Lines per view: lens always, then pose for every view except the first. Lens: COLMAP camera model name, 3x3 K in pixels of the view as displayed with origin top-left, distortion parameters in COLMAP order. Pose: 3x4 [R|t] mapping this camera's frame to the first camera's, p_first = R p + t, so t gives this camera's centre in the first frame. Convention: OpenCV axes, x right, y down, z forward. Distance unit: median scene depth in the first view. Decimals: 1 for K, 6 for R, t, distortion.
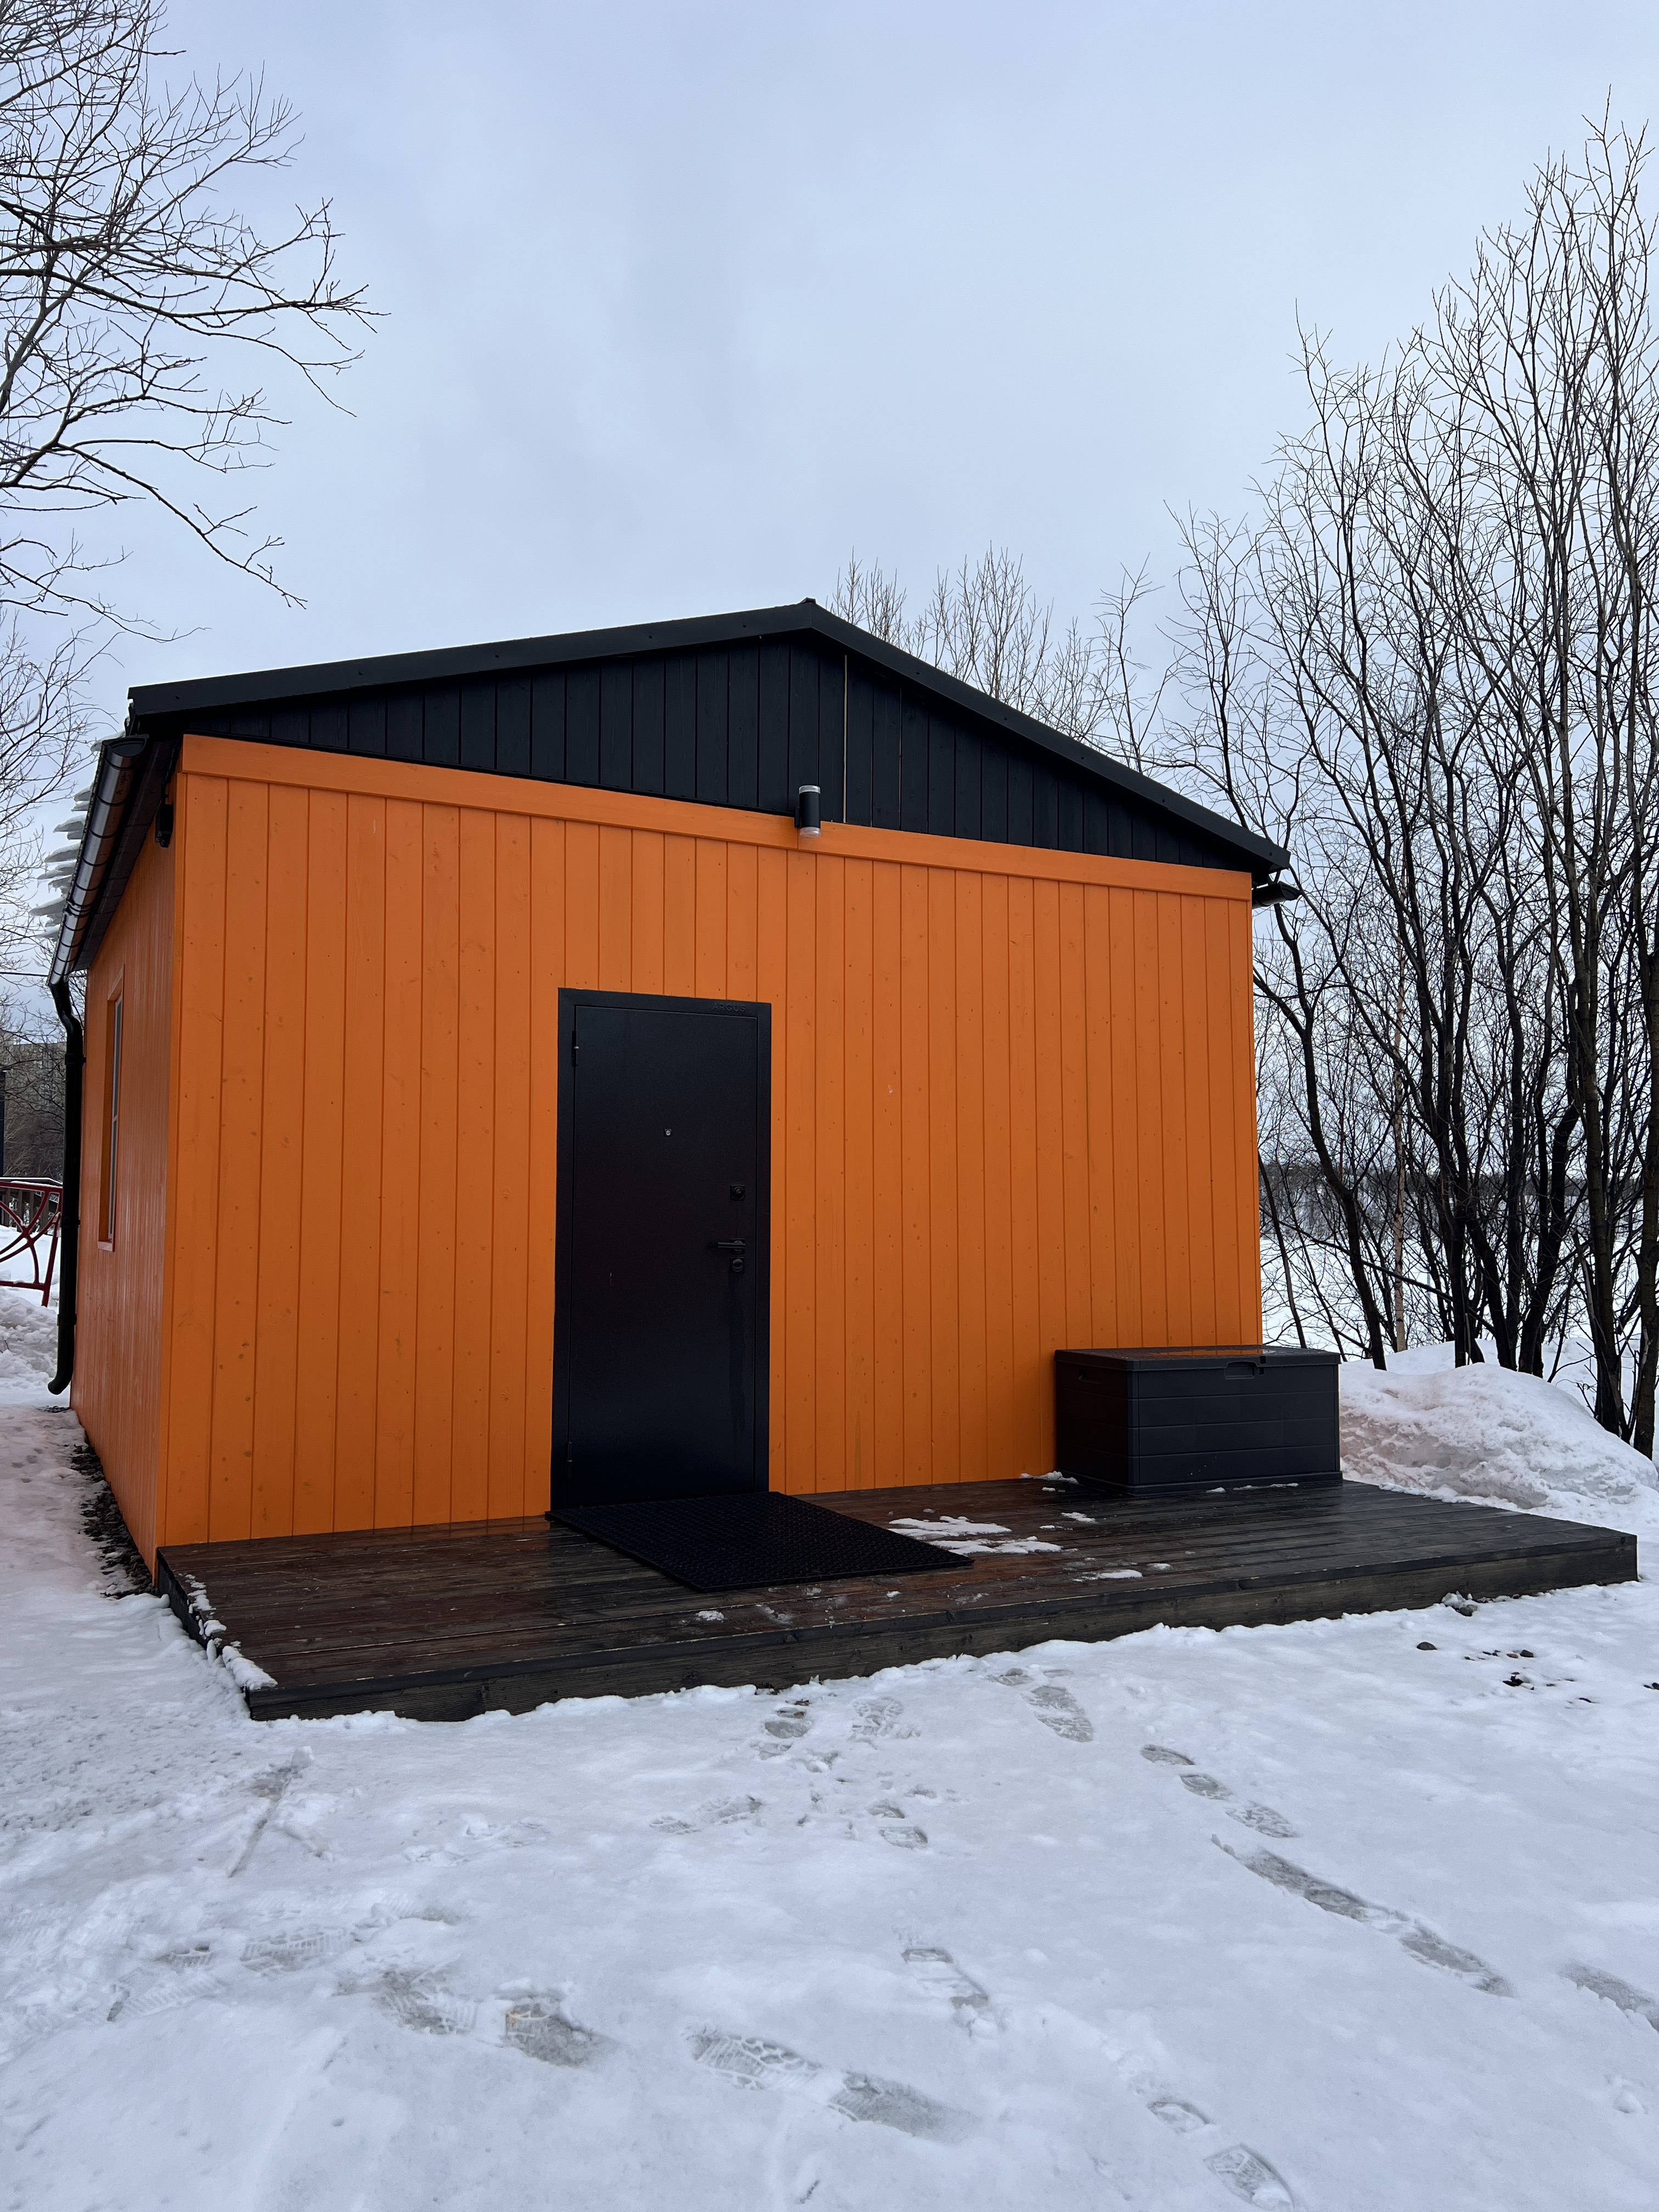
lens RADIAL K [[1646.1, 0, 829.5], [0, 1646.1, 1106.0], [0, 0, 1]] dist [0.039243, -0.053299]
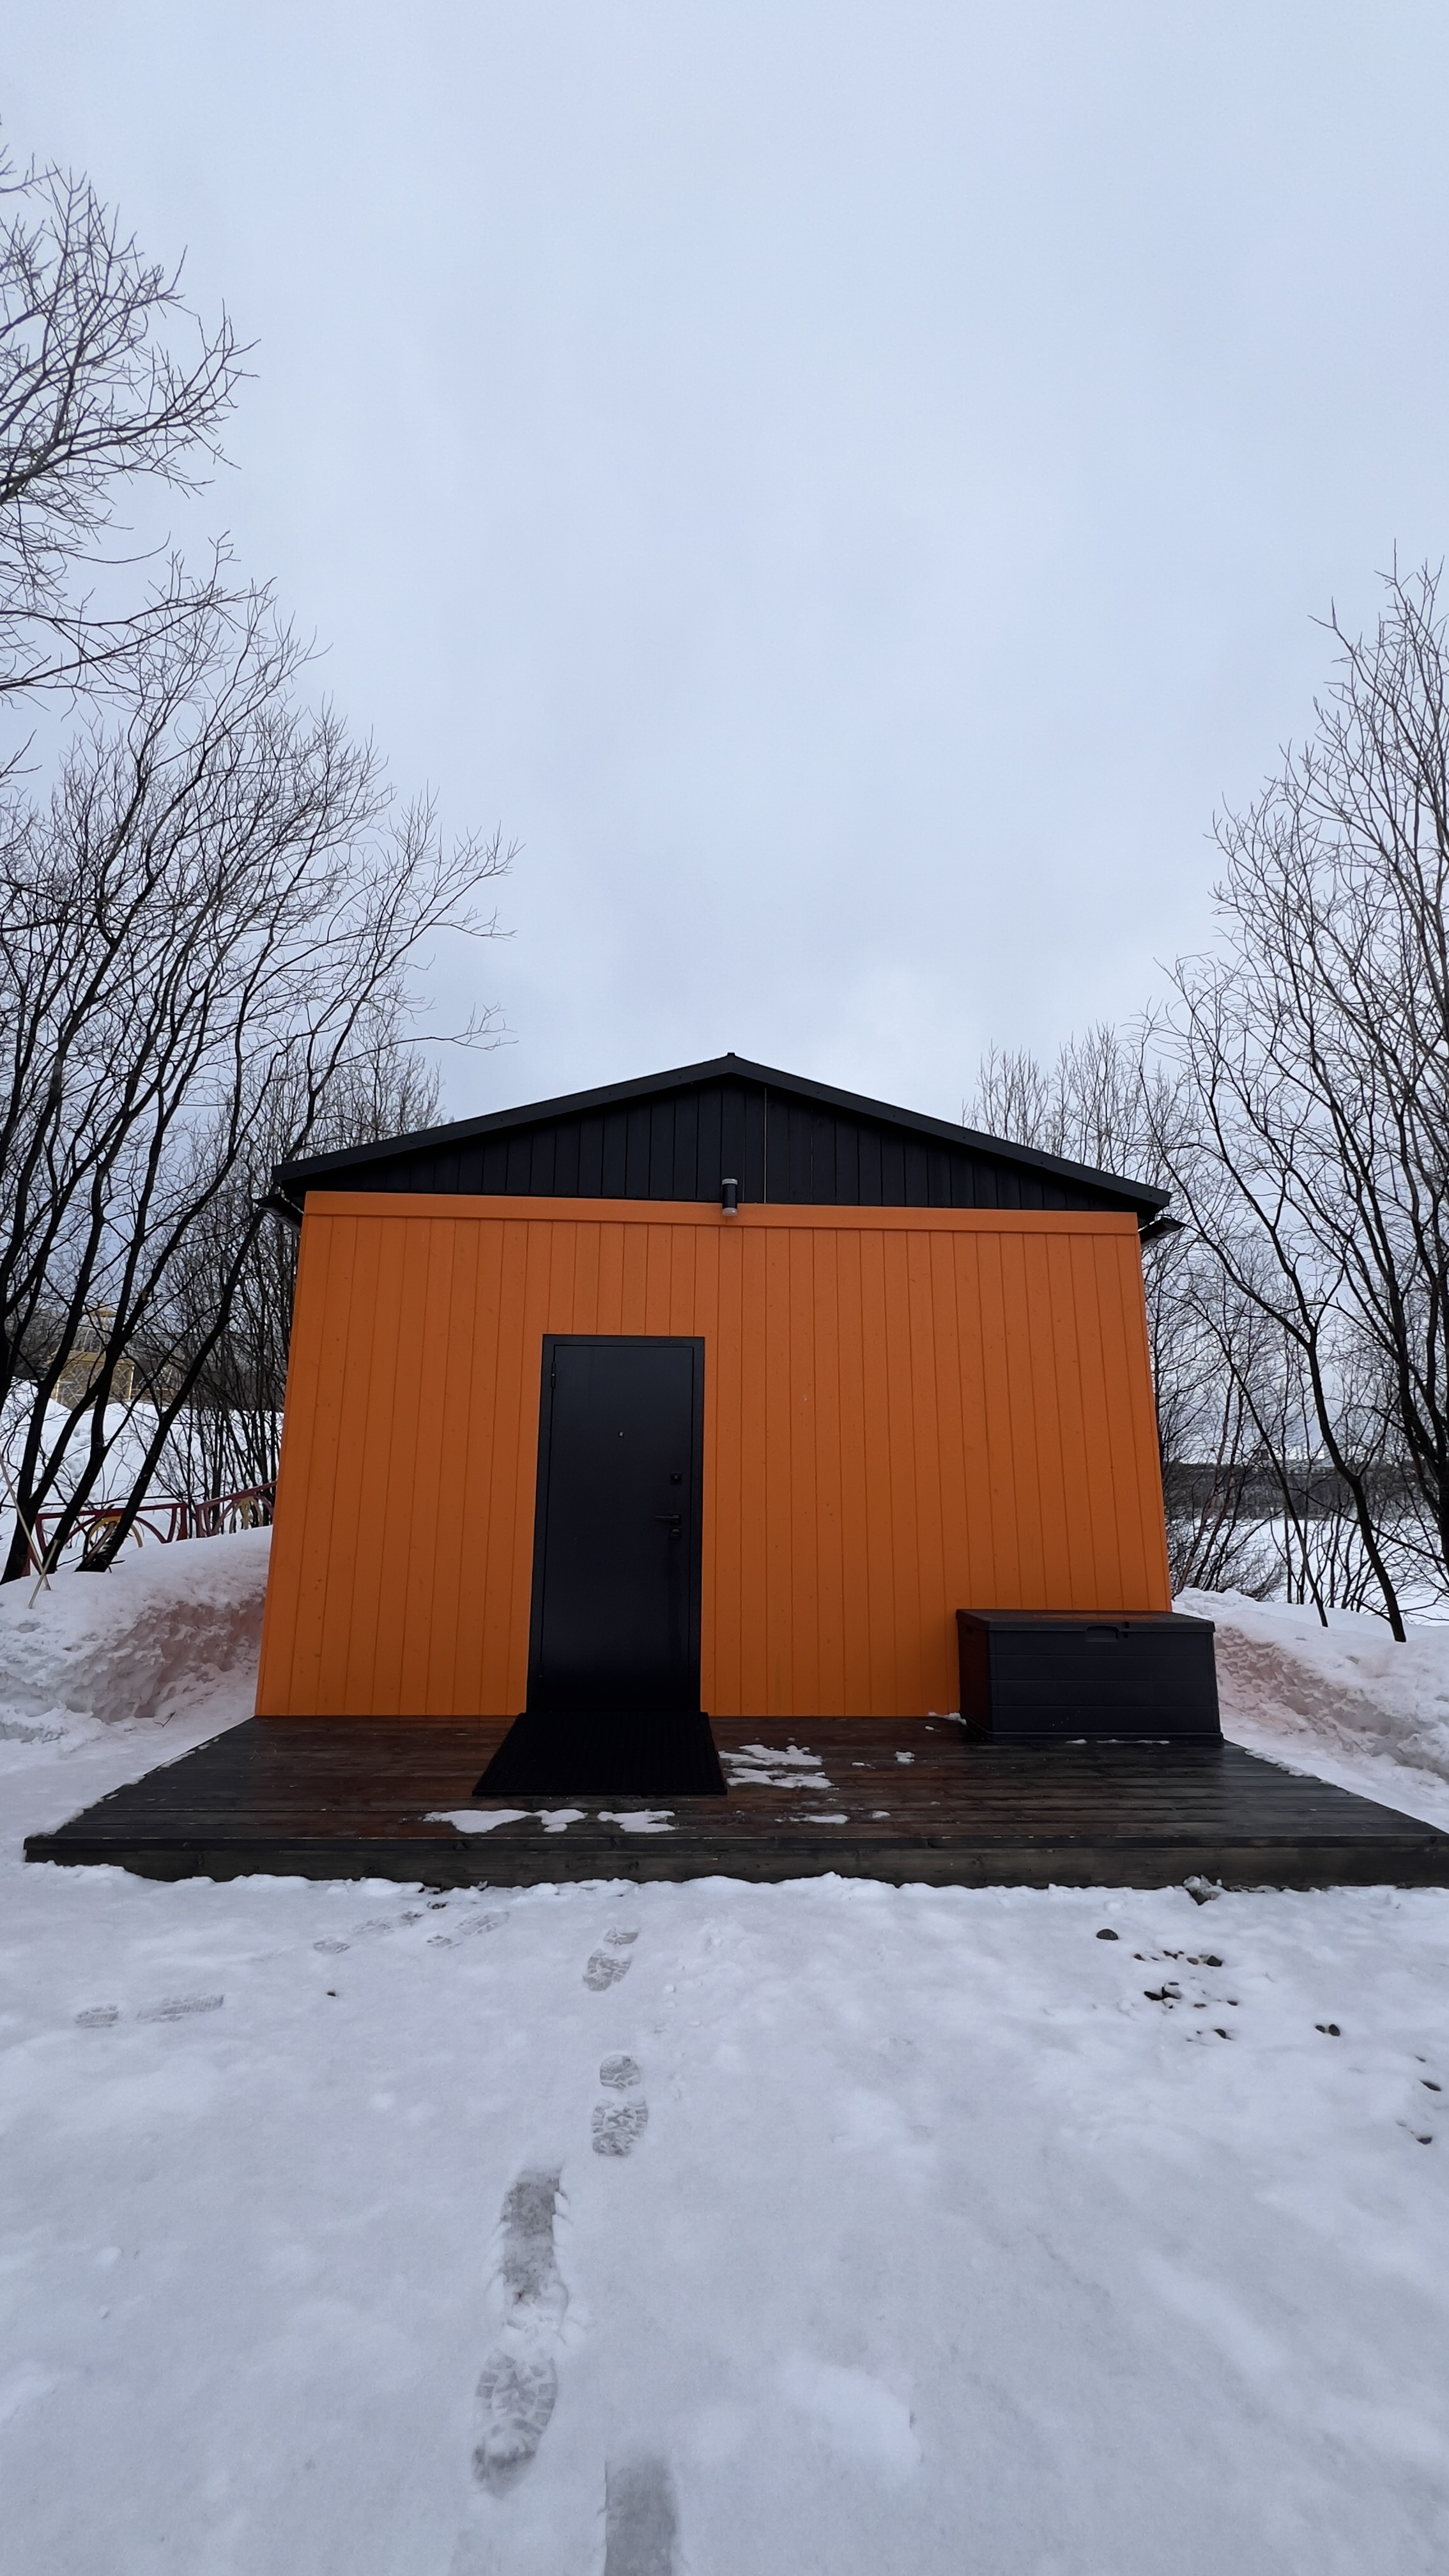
lens RADIAL K [[1022.9, 0, 724.5], [0, 1022.9, 1288.0], [0, 0, 1]] dist [-0.001325, -0.000374]
pose [[0.915062, -0.077598, -0.395777, 0.428474], [0.022677, 0.989663, -0.141607, 0.024124], [0.402674, 0.120604, 0.907363, 0.307681]]
